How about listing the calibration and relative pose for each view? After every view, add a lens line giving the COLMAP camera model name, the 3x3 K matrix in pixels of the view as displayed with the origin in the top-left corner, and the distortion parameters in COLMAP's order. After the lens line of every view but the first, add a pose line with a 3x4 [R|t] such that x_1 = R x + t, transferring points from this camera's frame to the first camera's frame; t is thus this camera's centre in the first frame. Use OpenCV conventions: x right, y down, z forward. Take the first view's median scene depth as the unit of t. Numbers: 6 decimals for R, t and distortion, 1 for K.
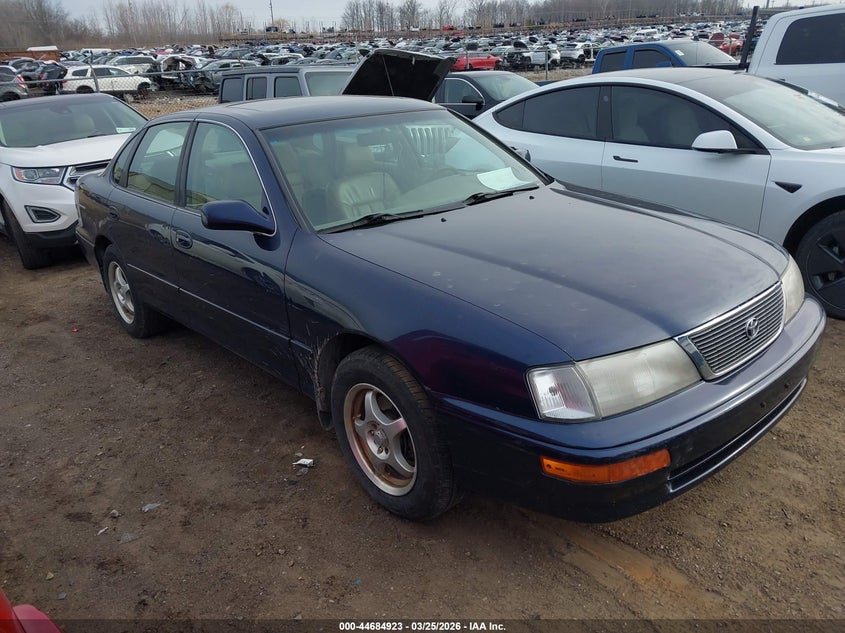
lens RADIAL K [[662.6, 0, 422.5], [0, 662.6, 316.5], [0, 0, 1]] dist [-0.011148, -0.004408]
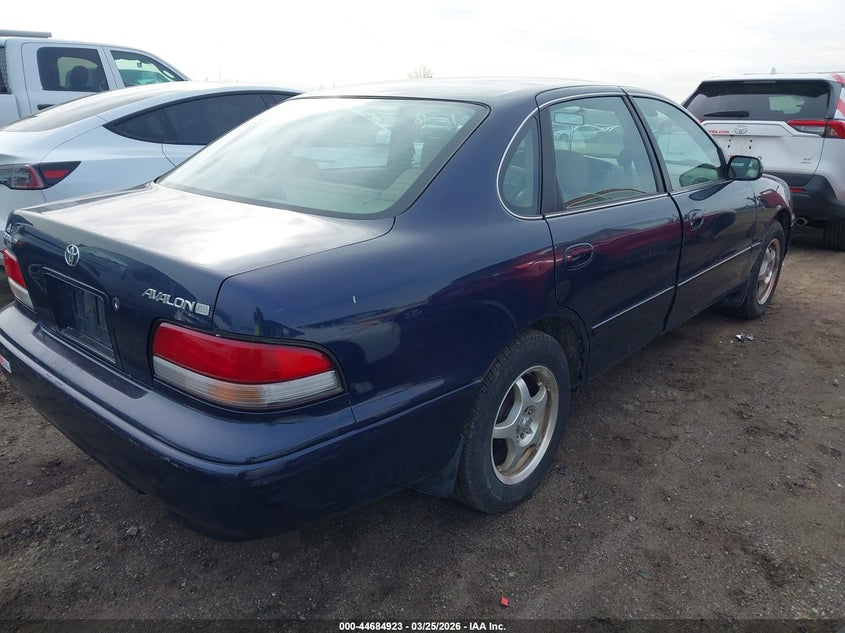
lens RADIAL K [[662.6, 0, 422.5], [0, 662.6, 316.5], [0, 0, 1]] dist [-0.011148, -0.004408]
pose [[-0.098881, -0.275028, 0.956338, -1.201748], [0.360221, 0.885976, 0.292038, -0.385906], [-0.927612, 0.373370, 0.011465, 1.351245]]
